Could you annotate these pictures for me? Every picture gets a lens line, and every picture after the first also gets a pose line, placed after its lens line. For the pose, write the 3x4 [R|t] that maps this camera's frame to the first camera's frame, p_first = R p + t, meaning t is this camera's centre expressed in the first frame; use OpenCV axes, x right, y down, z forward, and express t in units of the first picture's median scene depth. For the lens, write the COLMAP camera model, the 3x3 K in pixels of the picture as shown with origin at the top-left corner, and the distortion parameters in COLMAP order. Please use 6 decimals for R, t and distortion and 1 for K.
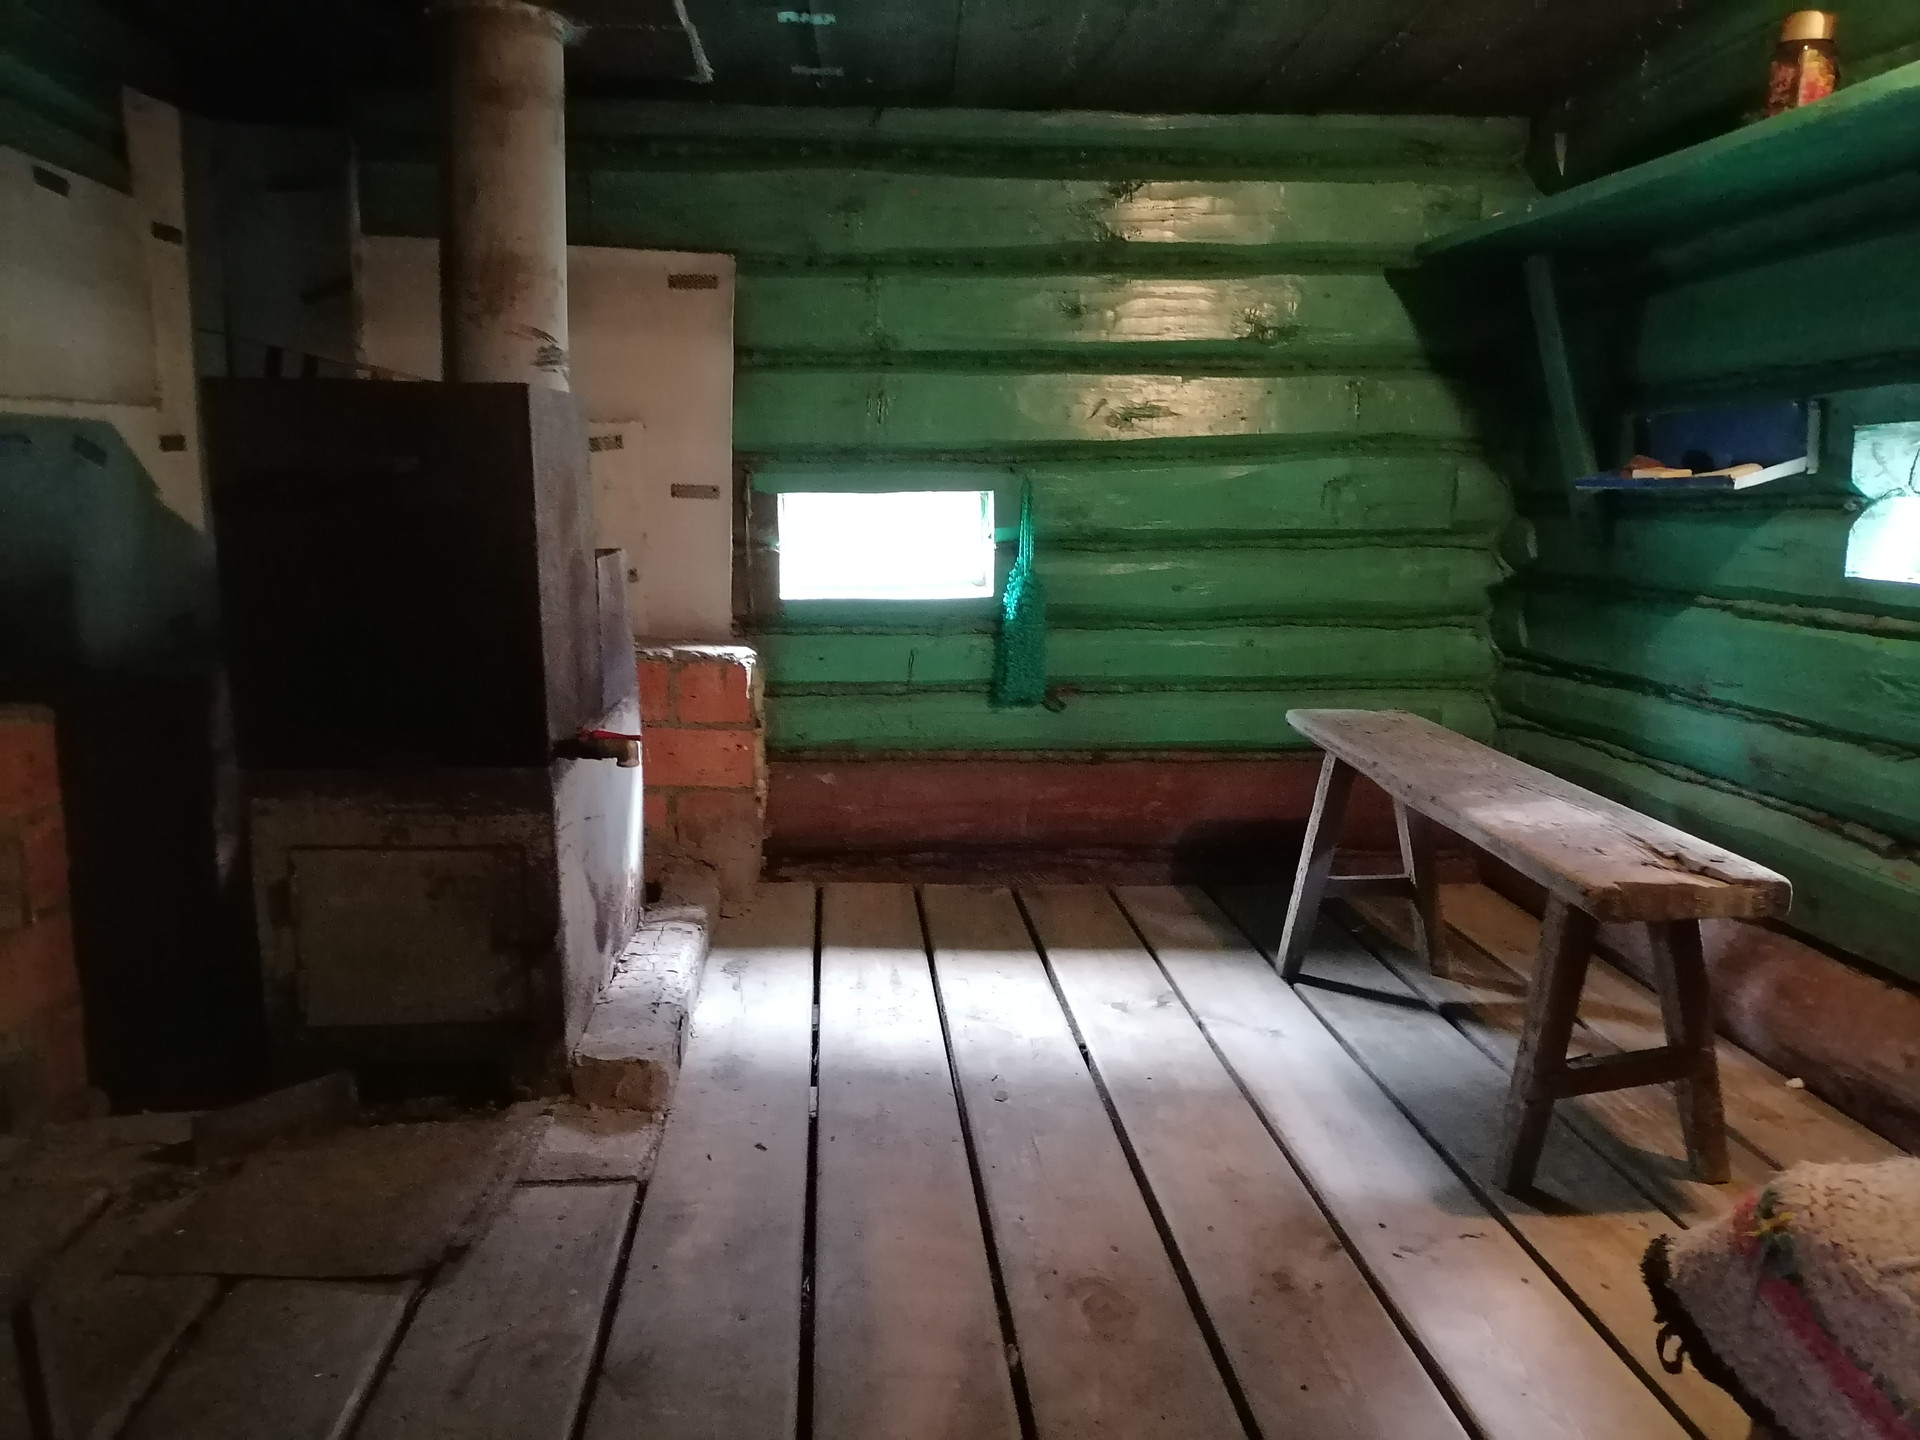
lens RADIAL K [[1433.8, 0, 959.8], [0, 1433.8, 711.9], [0, 0, 1]] dist [0.045011, -0.016551]
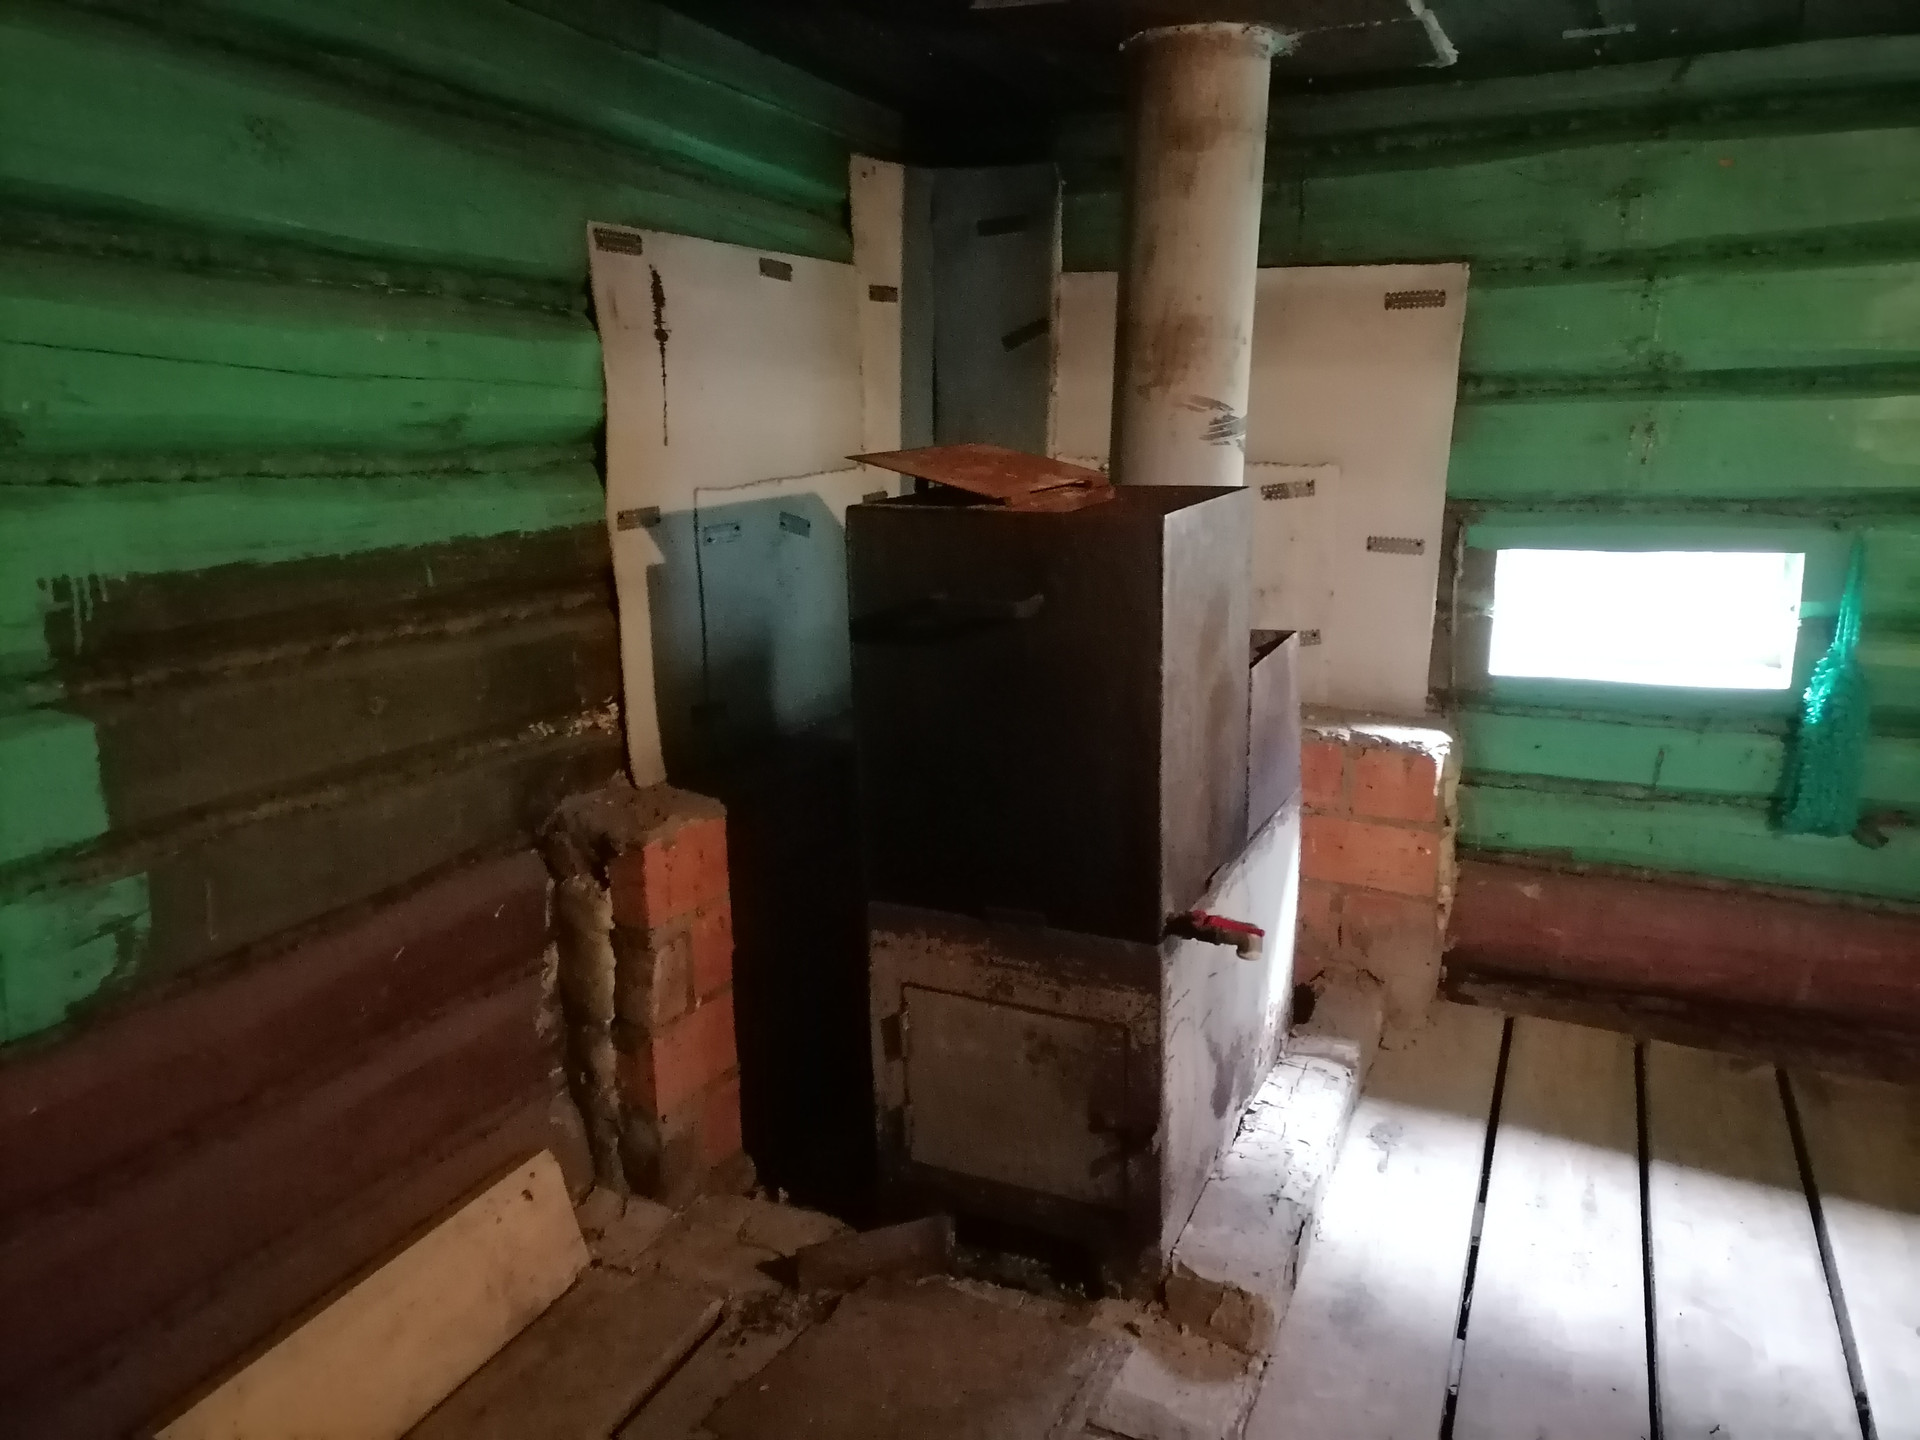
lens RADIAL K [[1433.8, 0, 949.7], [0, 1433.8, 718.0], [0, 0, 1]] dist [0.045011, -0.016551]
pose [[0.872842, 0.090910, -0.479460, 0.006760], [-0.061253, 0.995134, 0.077178, -0.119199], [0.484144, -0.037996, 0.874163, 0.135852]]
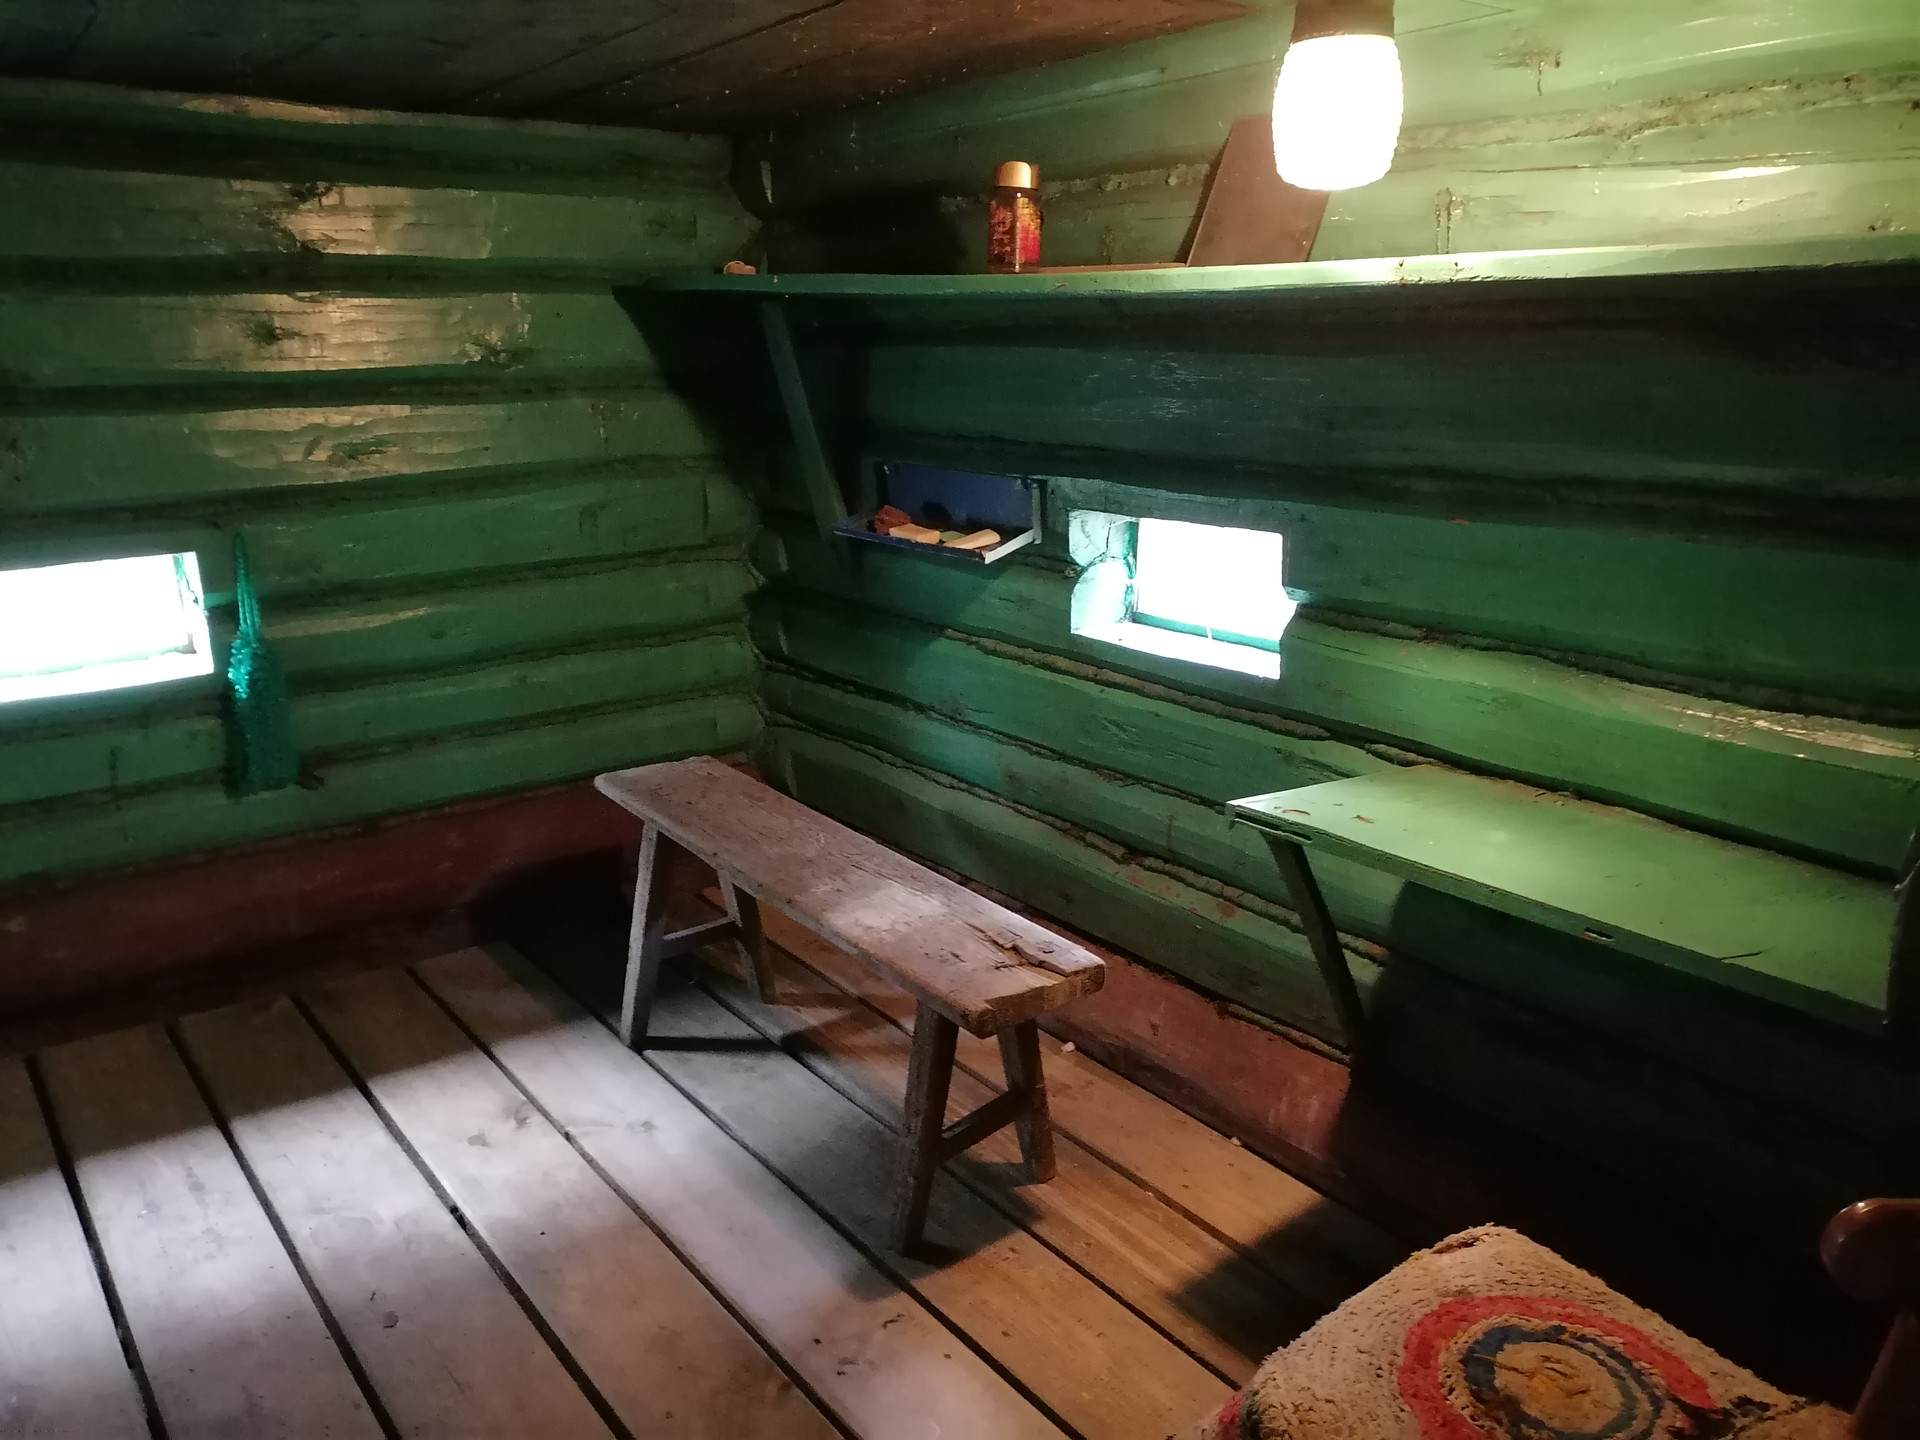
lens RADIAL K [[1433.8, 0, 961.7], [0, 1433.8, 717.4], [0, 0, 1]] dist [0.045011, -0.016551]
pose [[0.837826, -0.154204, 0.523706, -0.072265], [0.095035, 0.985829, 0.138237, -0.159733], [-0.537601, -0.066048, 0.840608, 0.050171]]
